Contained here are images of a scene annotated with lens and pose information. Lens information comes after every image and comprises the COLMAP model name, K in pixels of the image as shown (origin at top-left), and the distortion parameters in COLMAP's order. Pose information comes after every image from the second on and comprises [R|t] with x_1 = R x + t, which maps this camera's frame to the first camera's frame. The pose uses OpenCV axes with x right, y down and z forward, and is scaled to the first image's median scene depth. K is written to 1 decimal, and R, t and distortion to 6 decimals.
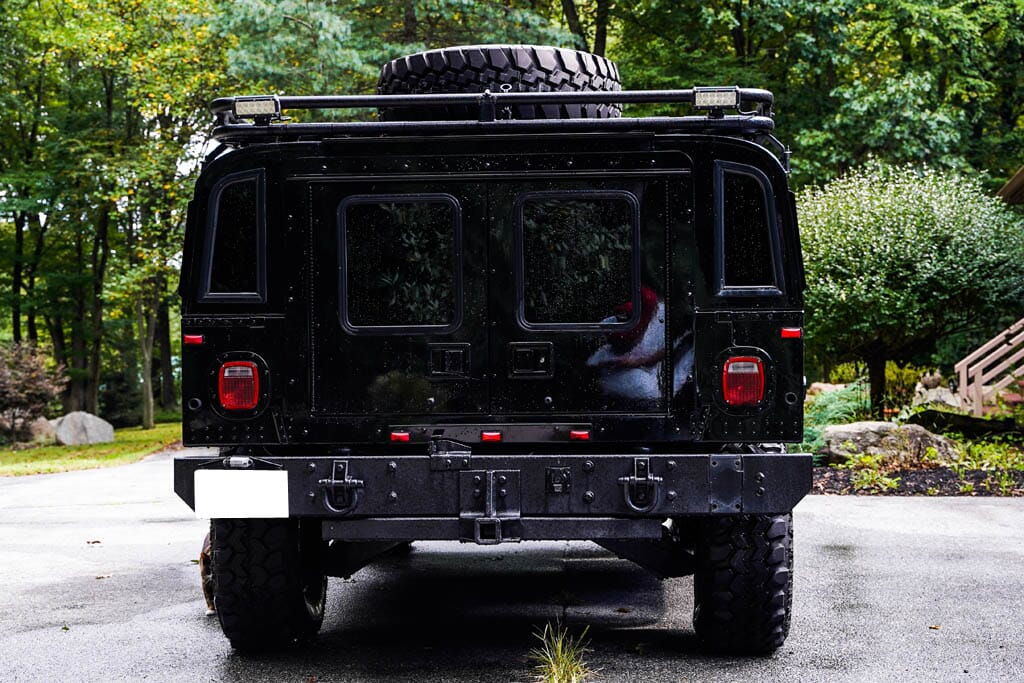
lens RADIAL K [[1787.2, 0, 512.2], [0, 1787.2, 342.9], [0, 0, 1]] dist [0.031416, 0.048543]
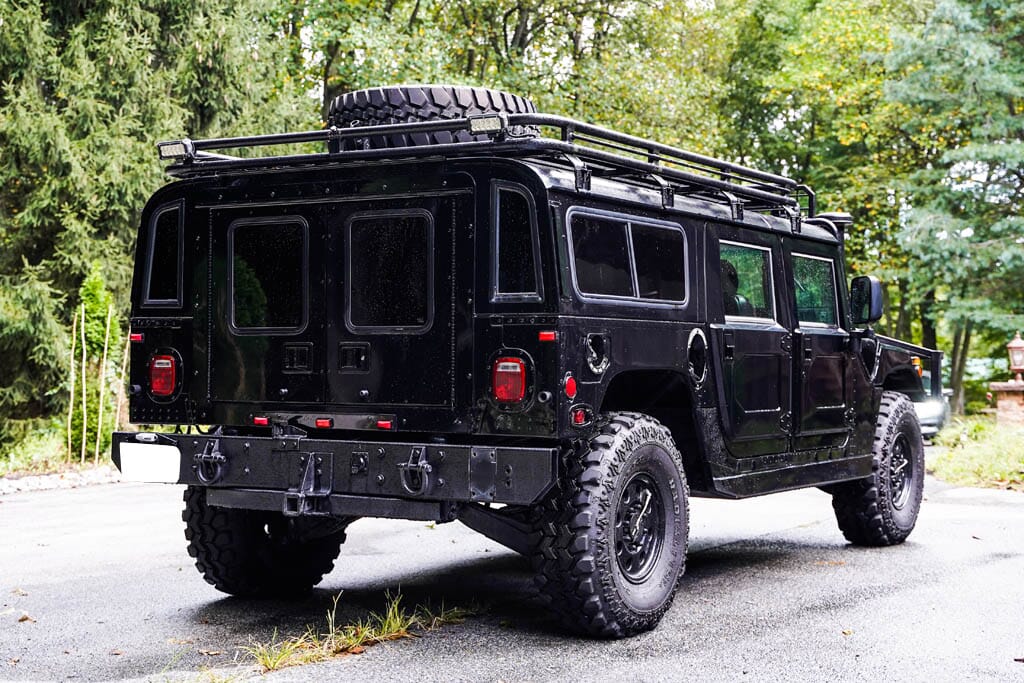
lens RADIAL K [[1590.4, 0, 511.6], [0, 1590.4, 283.1], [0, 0, 1]] dist [0.020861, -0.109516]
pose [[0.884667, -0.007088, -0.466169, 0.573946], [-0.011086, 0.999282, -0.036233, -0.002559], [0.466091, 0.037222, 0.883953, 0.139168]]
